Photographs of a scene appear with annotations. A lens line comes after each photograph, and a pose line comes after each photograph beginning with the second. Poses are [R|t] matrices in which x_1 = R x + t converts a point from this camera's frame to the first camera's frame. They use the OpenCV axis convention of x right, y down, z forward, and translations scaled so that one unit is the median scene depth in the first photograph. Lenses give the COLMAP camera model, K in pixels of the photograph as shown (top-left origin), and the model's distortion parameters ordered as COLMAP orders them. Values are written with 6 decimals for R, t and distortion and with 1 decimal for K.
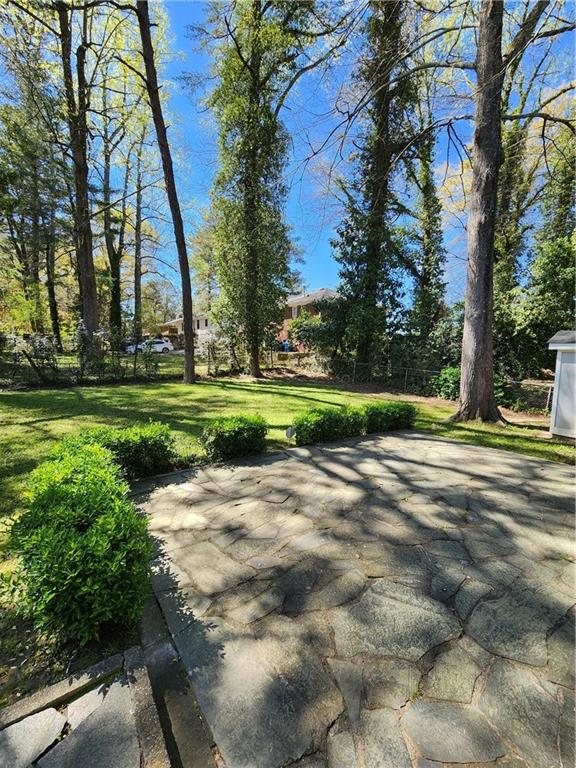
lens RADIAL K [[315.4, 0, 292.4], [0, 315.4, 381.3], [0, 0, 1]] dist [-0.000669, -0.000781]
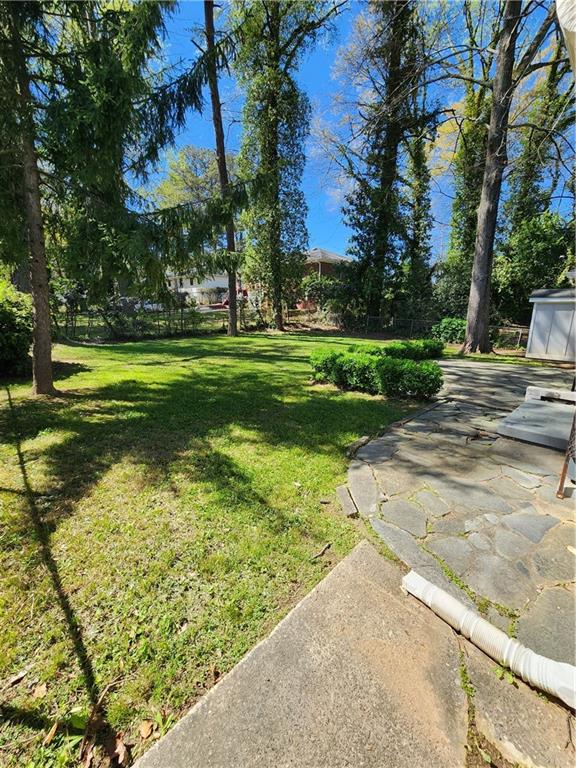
lens RADIAL K [[315.4, 0, 282.6], [0, 315.4, 384.2], [0, 0, 1]] dist [-0.000669, -0.000781]
pose [[0.993491, -0.039067, 0.107005, -0.237161], [0.024302, 0.990416, 0.135963, 0.024231], [-0.111291, -0.132477, 0.984918, -0.179833]]
